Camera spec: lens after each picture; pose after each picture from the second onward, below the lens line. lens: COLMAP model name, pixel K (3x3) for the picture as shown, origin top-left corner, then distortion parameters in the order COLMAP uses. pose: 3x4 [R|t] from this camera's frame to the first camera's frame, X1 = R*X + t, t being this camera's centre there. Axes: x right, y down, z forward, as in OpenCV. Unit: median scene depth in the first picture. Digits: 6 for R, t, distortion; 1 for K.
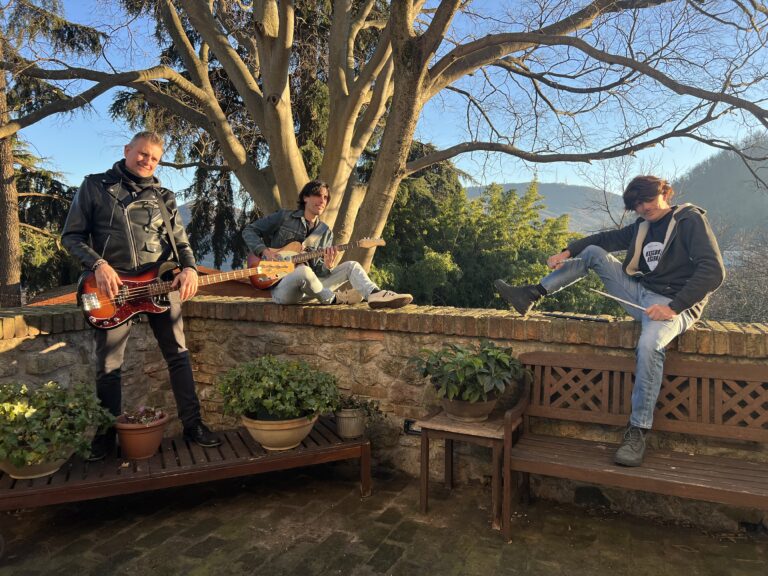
lens RADIAL K [[574.9, 0, 384.0], [0, 574.9, 288.0], [0, 0, 1]] dist [0.035611, -0.001779]
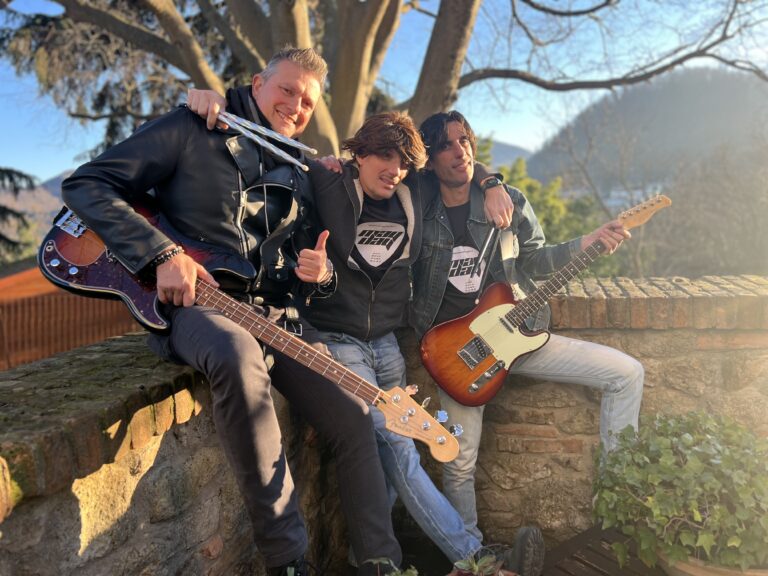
lens RADIAL K [[574.9, 0, 384.0], [0, 574.9, 288.0], [0, 0, 1]] dist [0.035611, -0.001779]
pose [[0.985002, -0.079876, 0.152938, -0.146377], [0.068540, 0.994593, 0.078023, -0.010766], [-0.158344, -0.066370, 0.985151, 0.170554]]
